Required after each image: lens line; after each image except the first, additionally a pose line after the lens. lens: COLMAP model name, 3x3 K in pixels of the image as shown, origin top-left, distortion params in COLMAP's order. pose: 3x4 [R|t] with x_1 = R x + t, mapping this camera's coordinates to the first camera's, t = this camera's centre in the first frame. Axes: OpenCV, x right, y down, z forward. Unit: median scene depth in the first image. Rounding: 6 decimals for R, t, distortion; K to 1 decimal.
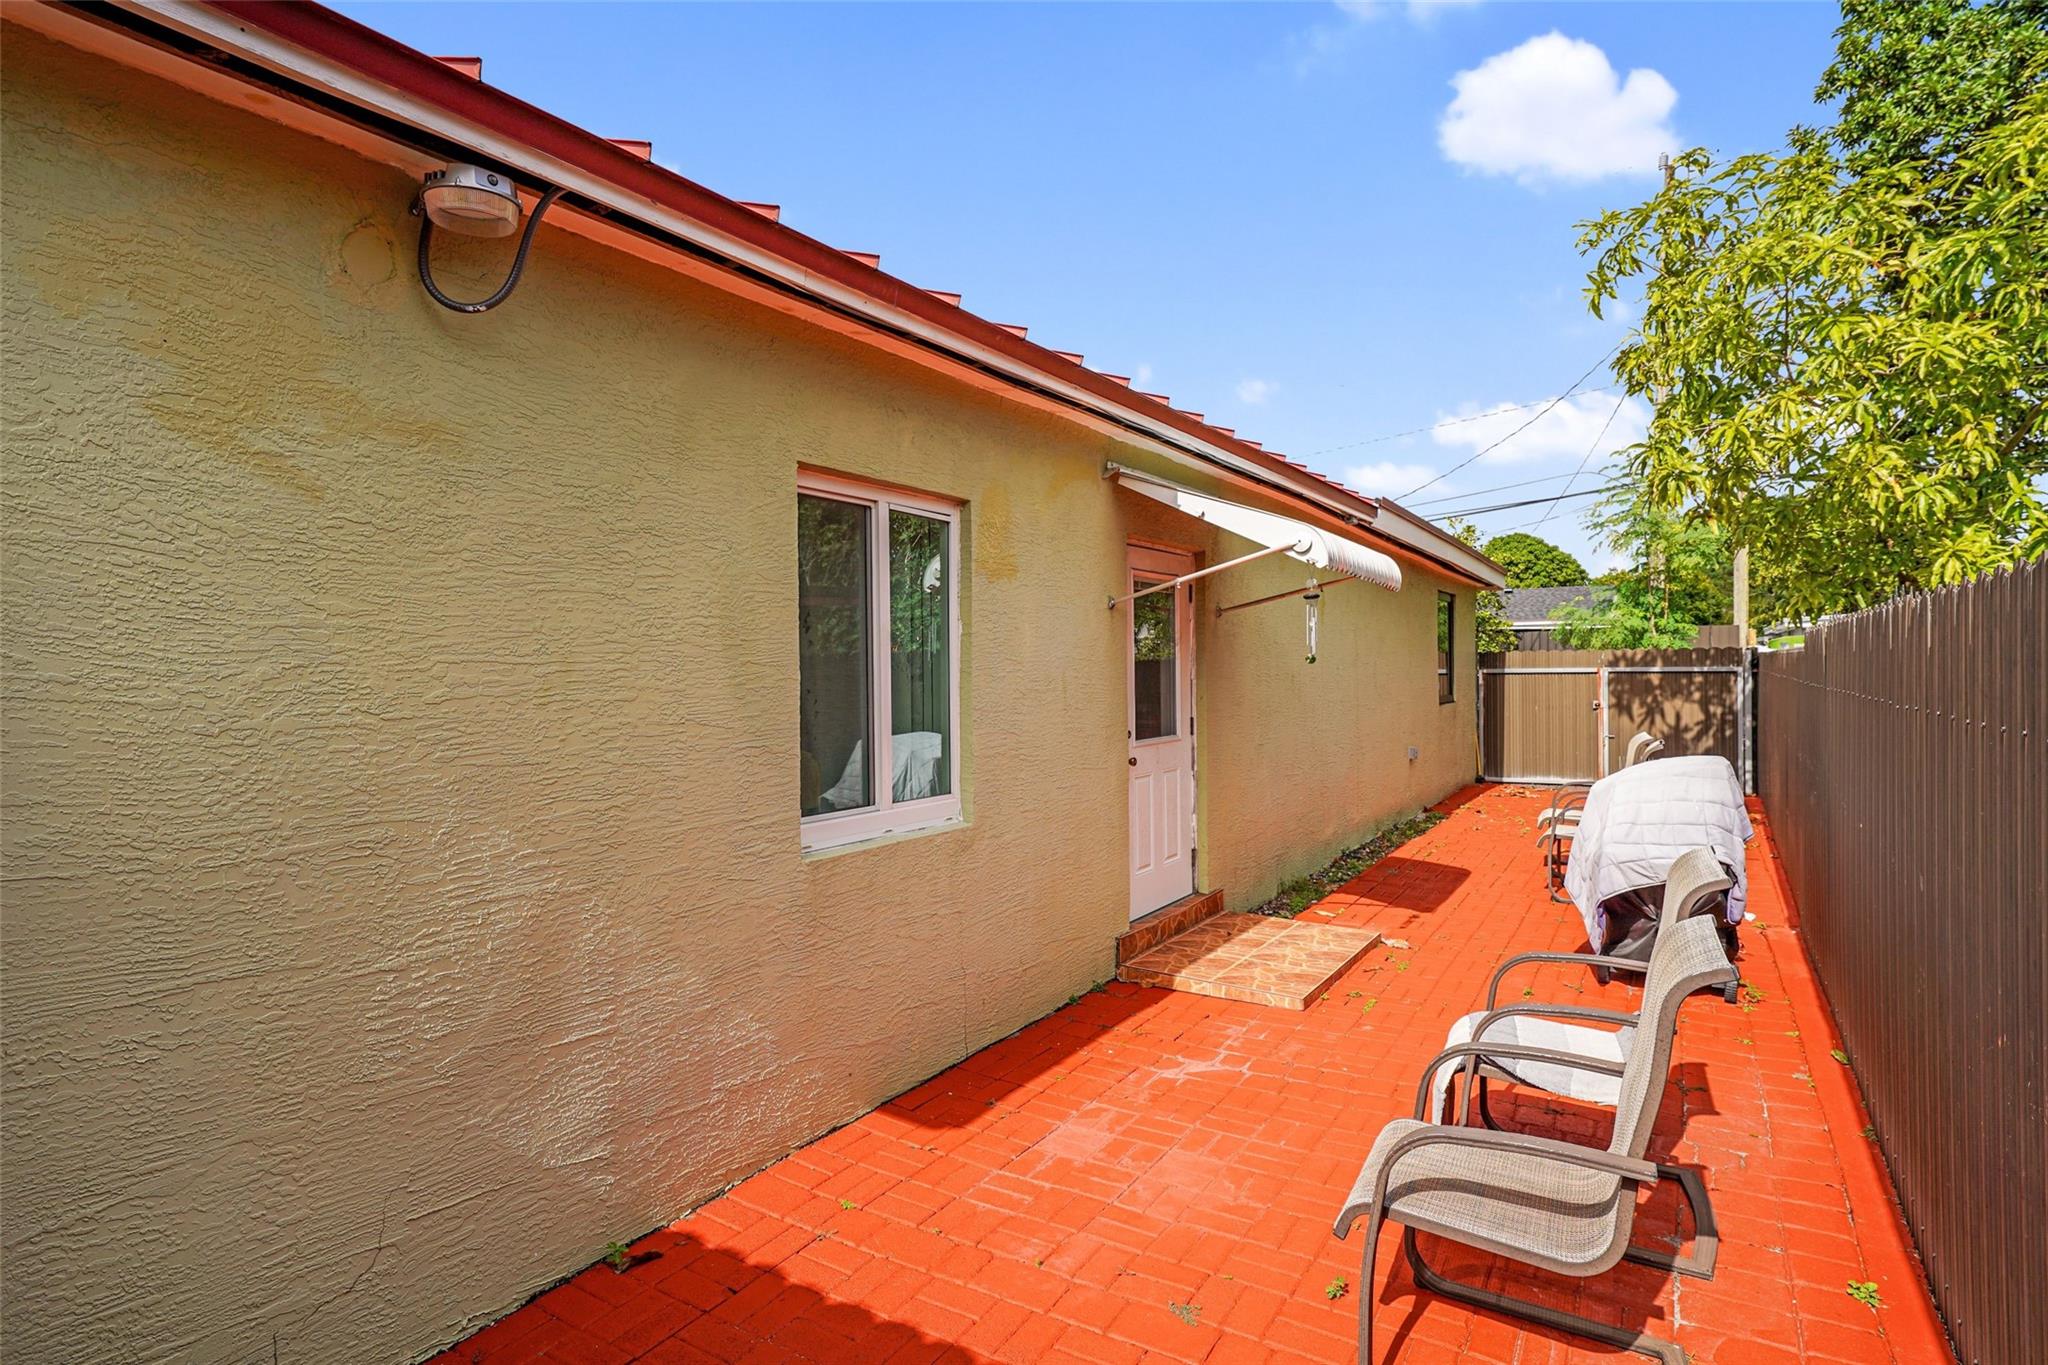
lens RADIAL K [[1053.4, 0, 1020.6], [0, 1053.4, 687.5], [0, 0, 1]] dist [0.001705, -0.002233]
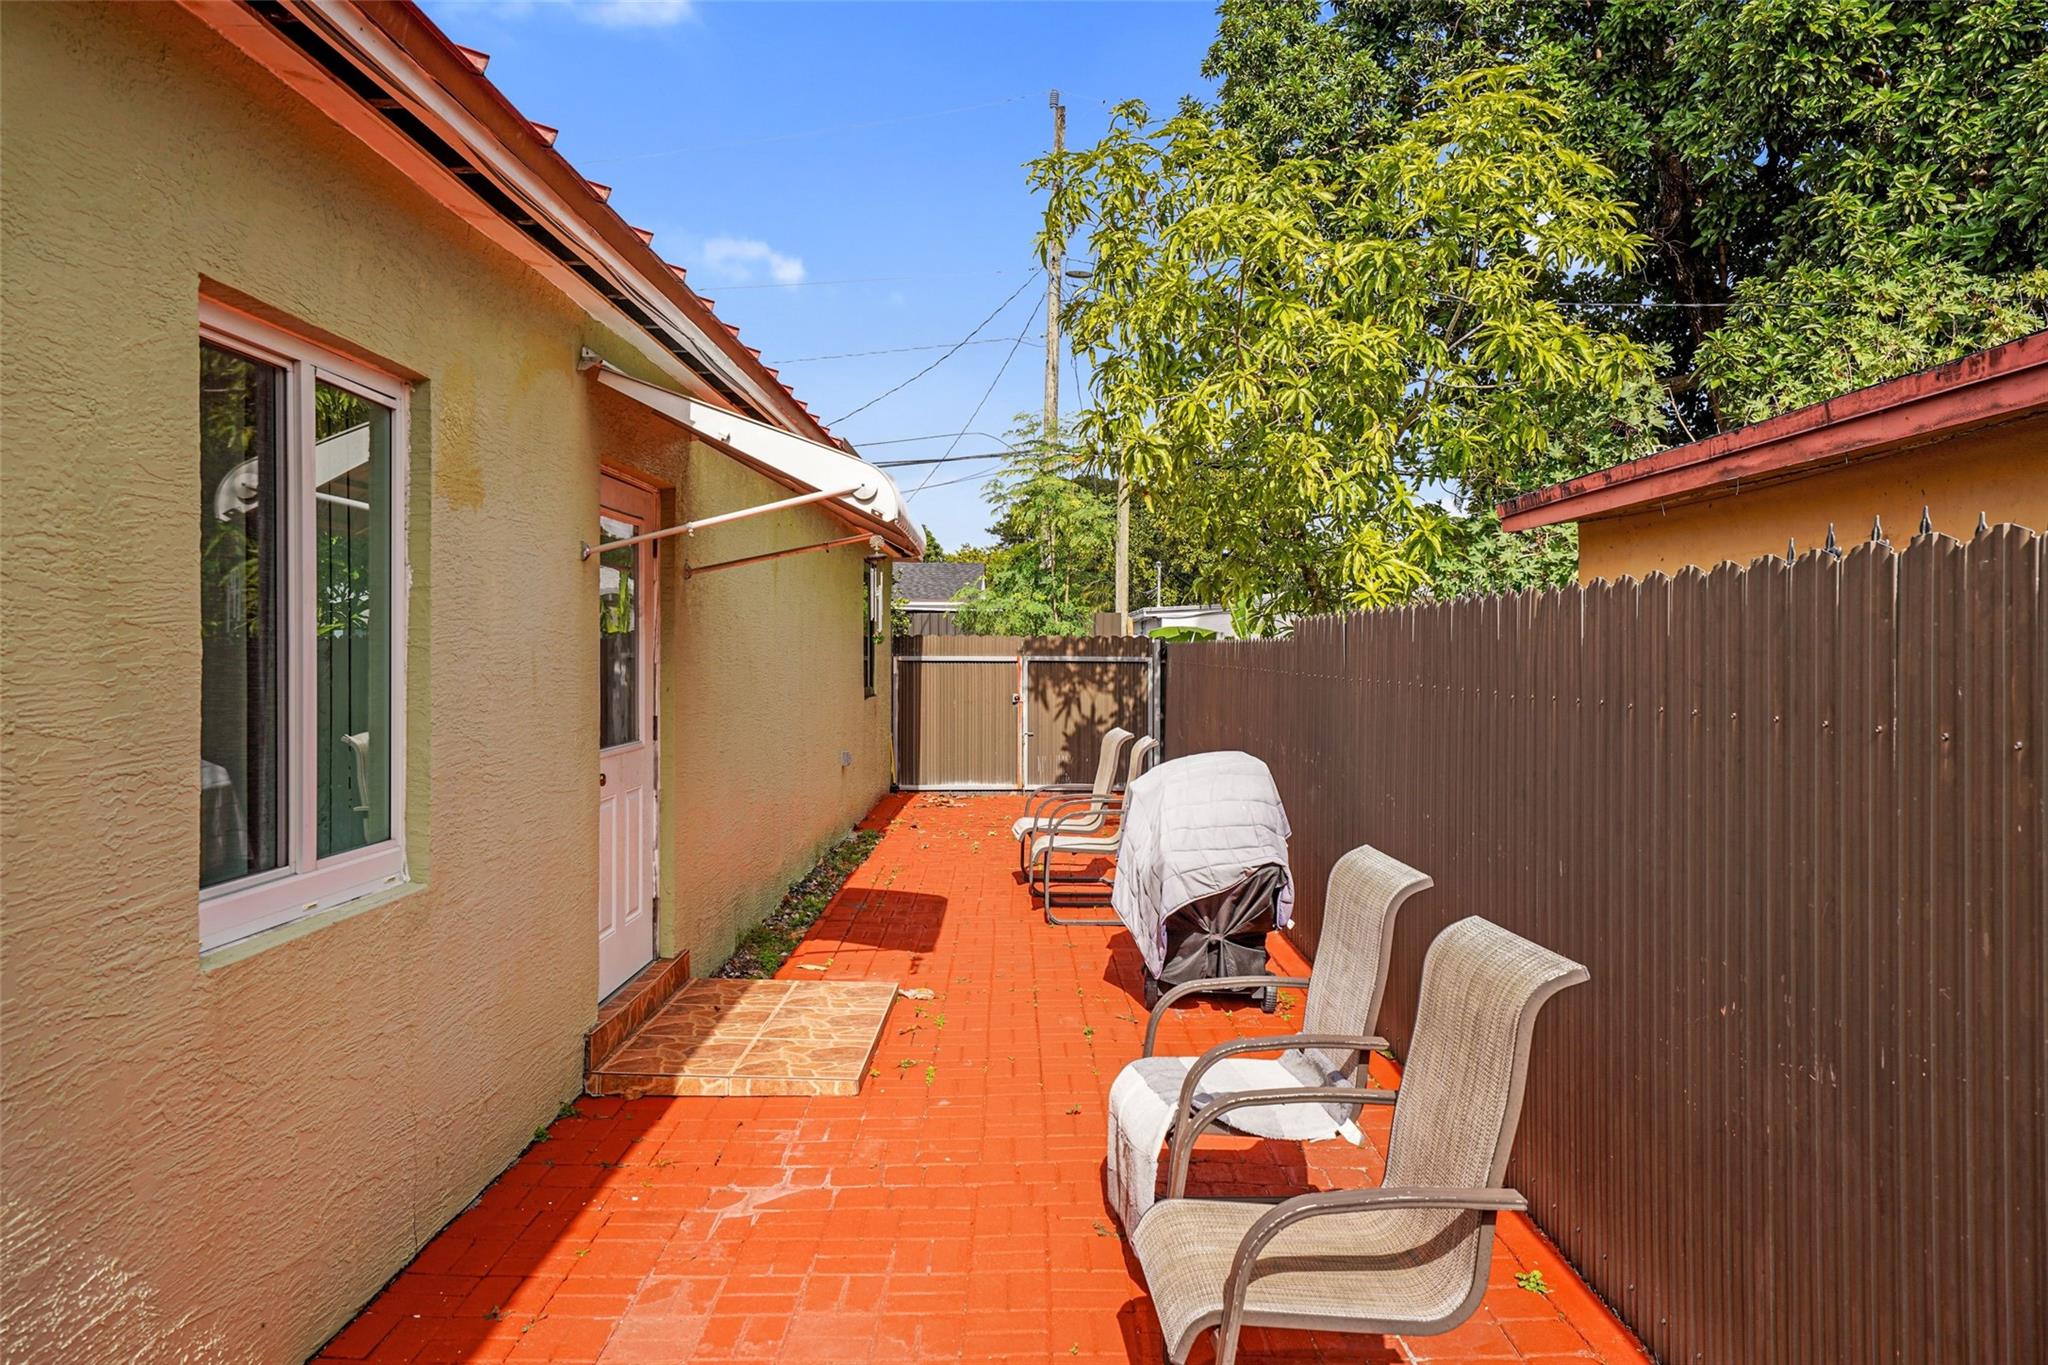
lens RADIAL K [[1366.2, 0, 1028.1], [0, 1366.2, 670.3], [0, 0, 1]] dist [0.004038, 0.003029]
pose [[0.838283, 0.007568, 0.545182, -0.157062], [-0.004385, 0.999965, -0.007139, 0.002875], [-0.545217, 0.003594, 0.838287, 0.085401]]
